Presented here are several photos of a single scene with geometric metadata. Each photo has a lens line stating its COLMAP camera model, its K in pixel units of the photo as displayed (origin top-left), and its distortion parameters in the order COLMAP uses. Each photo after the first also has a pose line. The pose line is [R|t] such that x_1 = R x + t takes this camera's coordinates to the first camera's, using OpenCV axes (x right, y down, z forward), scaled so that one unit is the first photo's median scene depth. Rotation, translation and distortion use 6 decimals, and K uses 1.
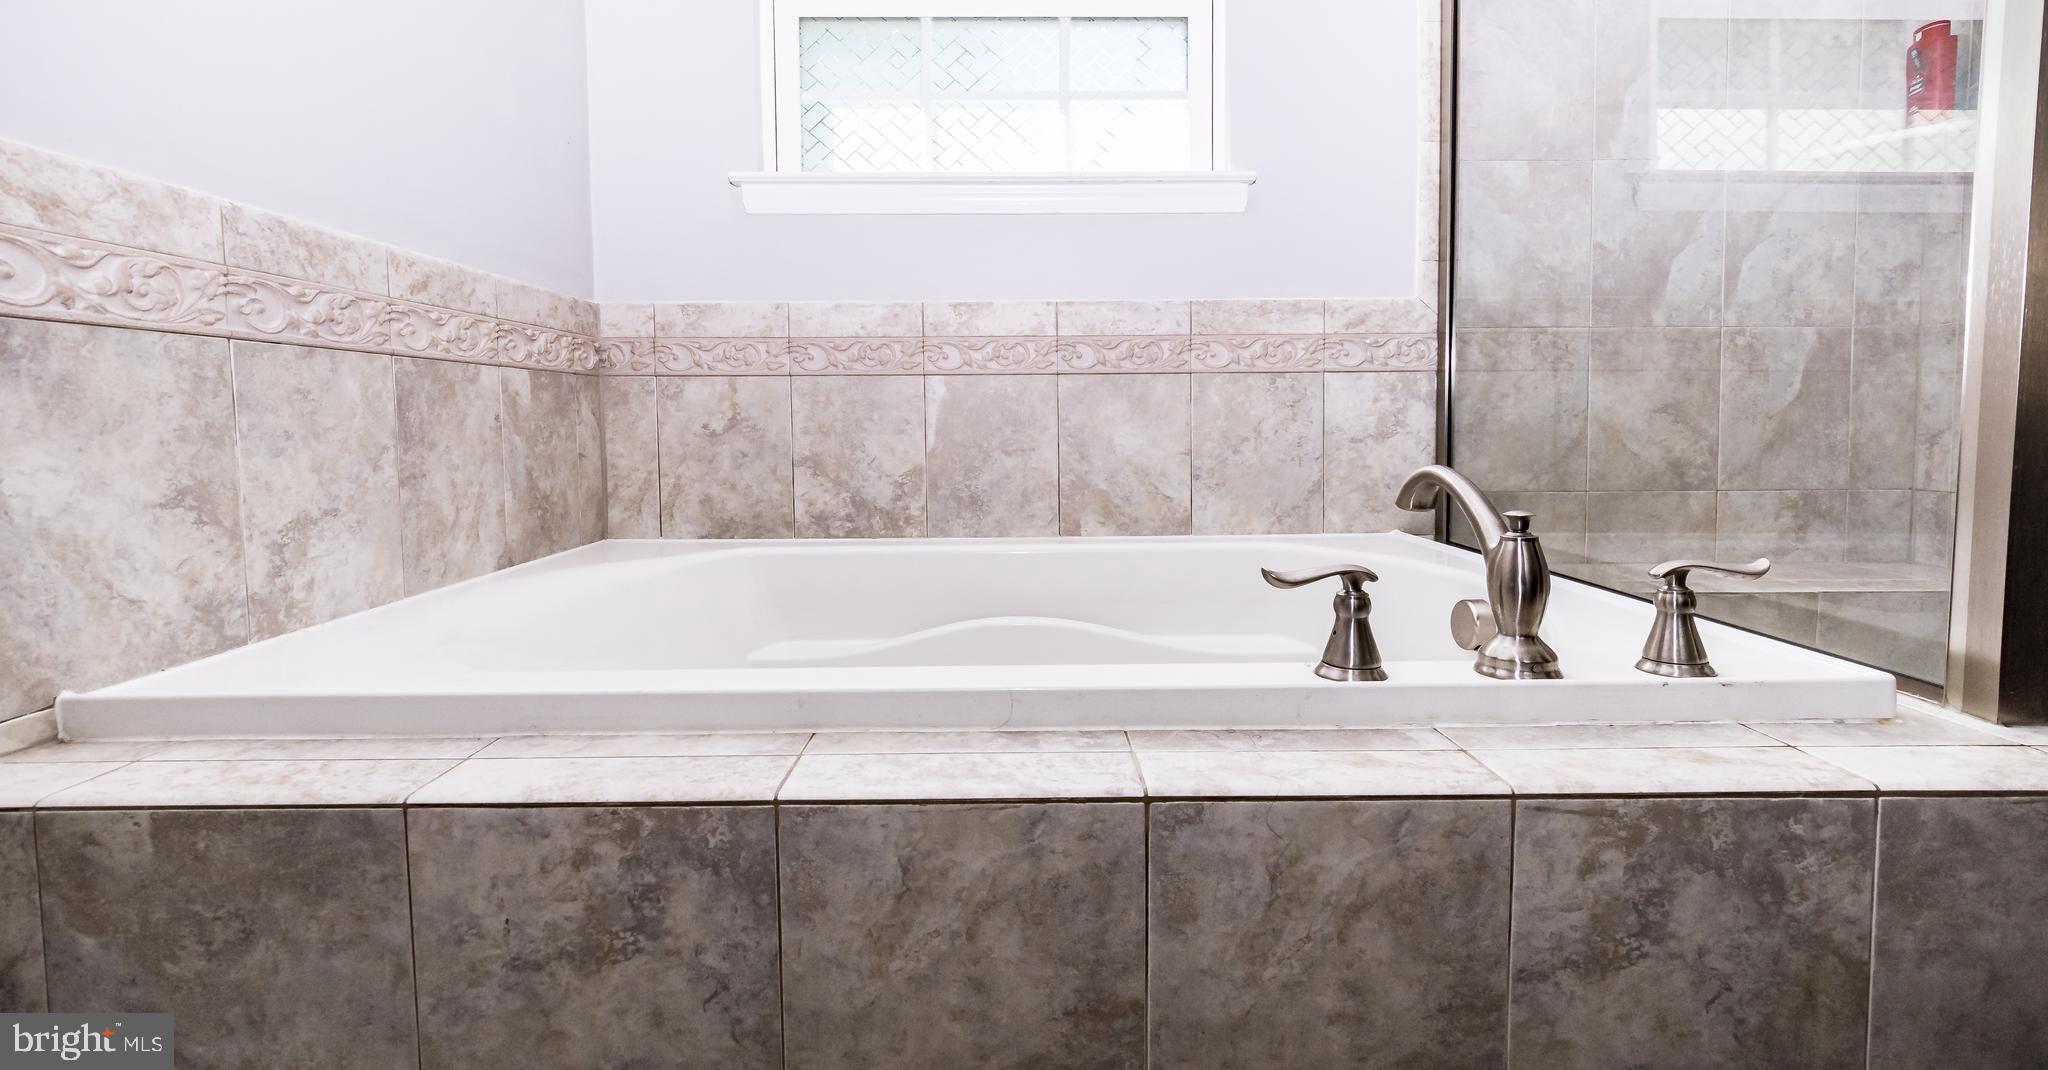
lens RADIAL K [[942.8, 0, 1058.5], [0, 942.8, 478.5], [0, 0, 1]] dist [0.004276, -0.002148]
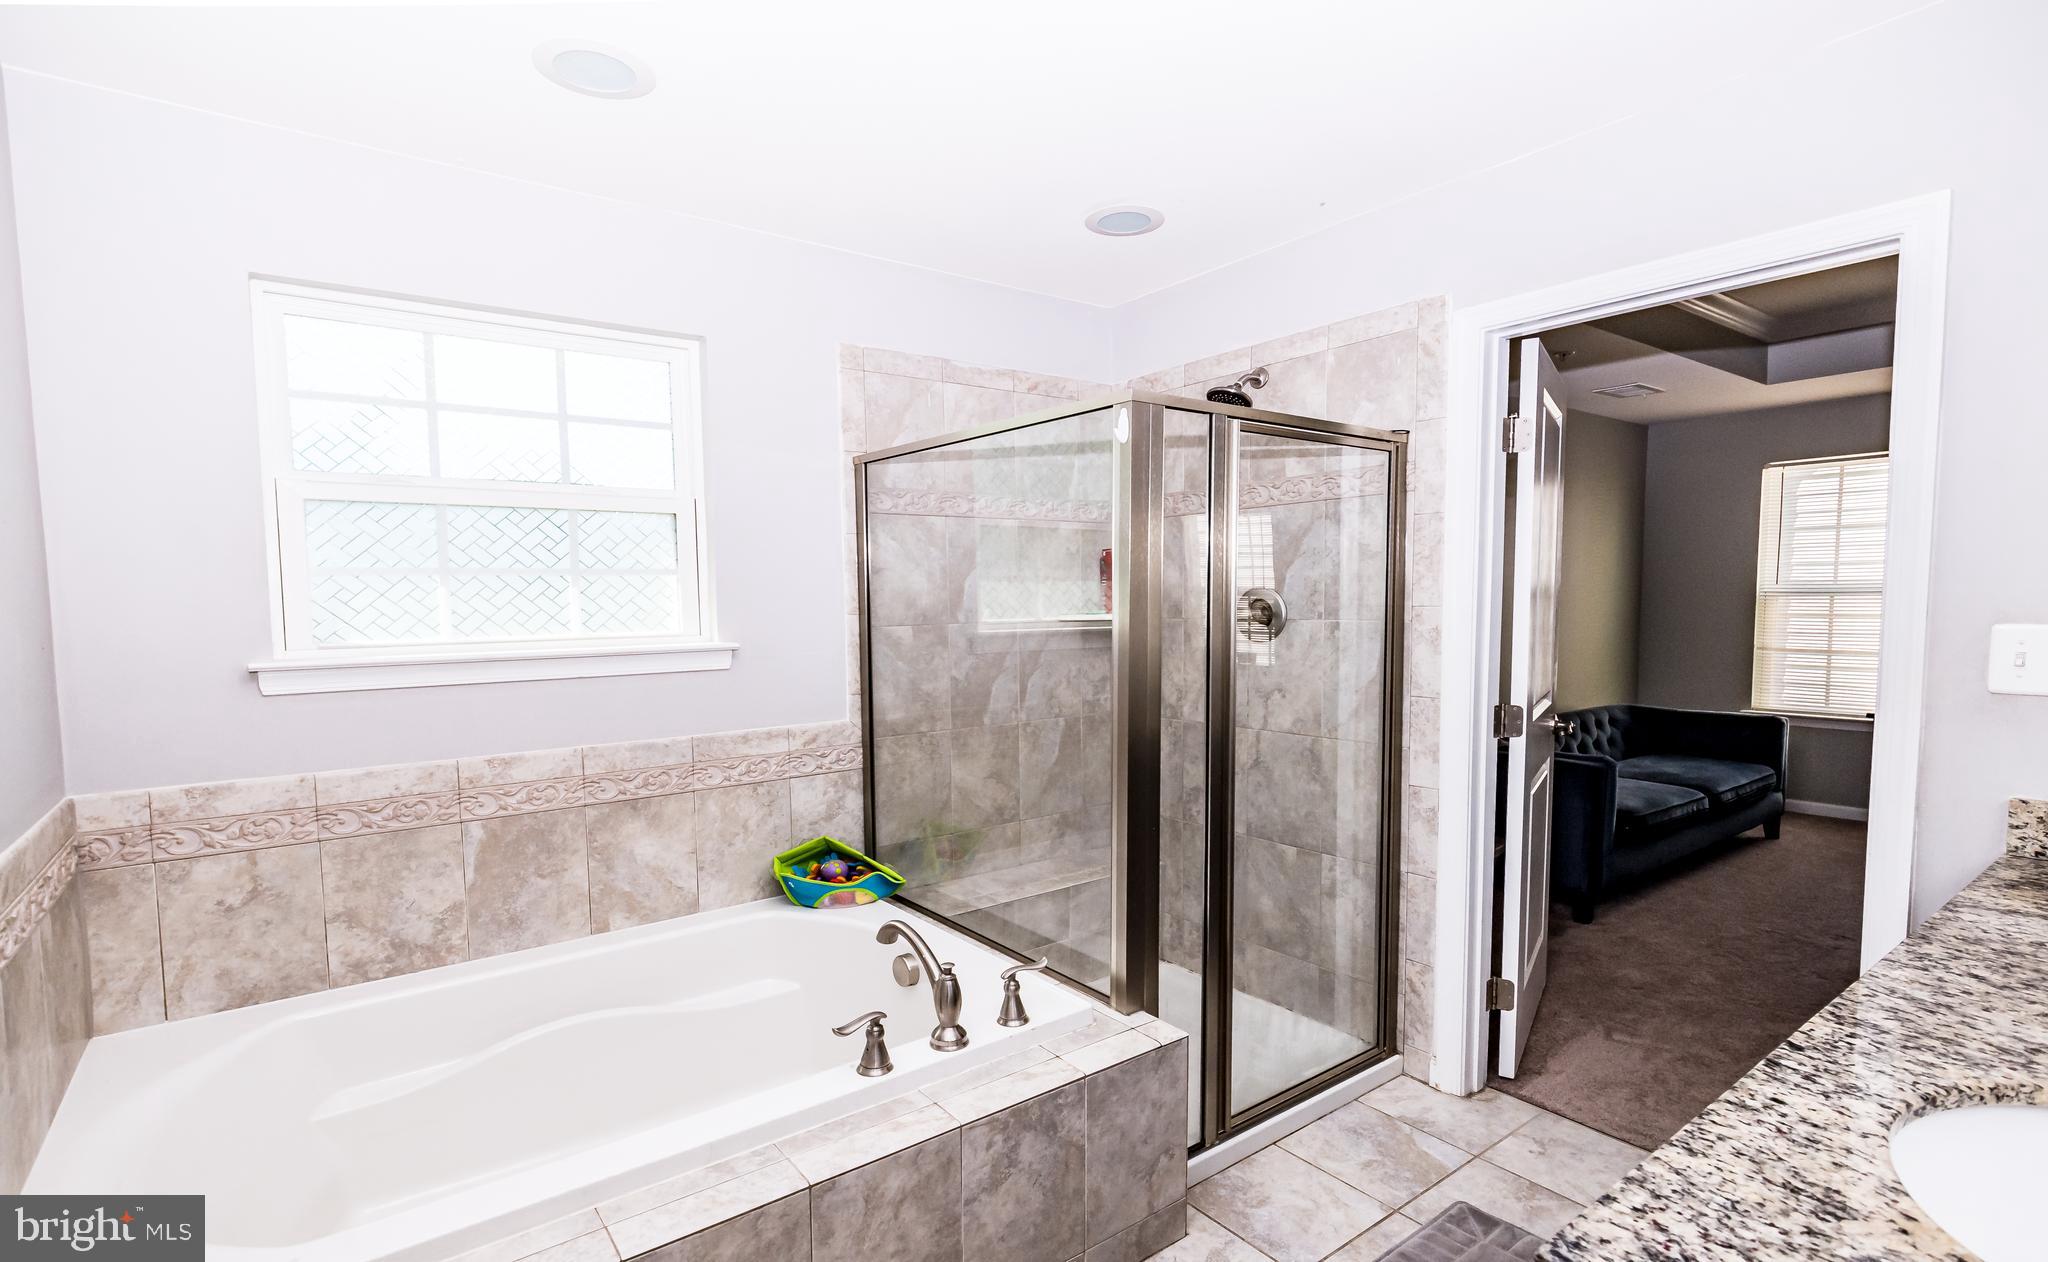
lens RADIAL K [[988.6, 0, 1026.6], [0, 988.6, 631.2], [0, 0, 1]] dist [0.001642, -0.002793]
pose [[0.809419, -0.037732, 0.586018, -0.286061], [0.035366, 0.999254, 0.015492, -0.342086], [-0.586166, 0.008186, 0.810150, -0.398037]]
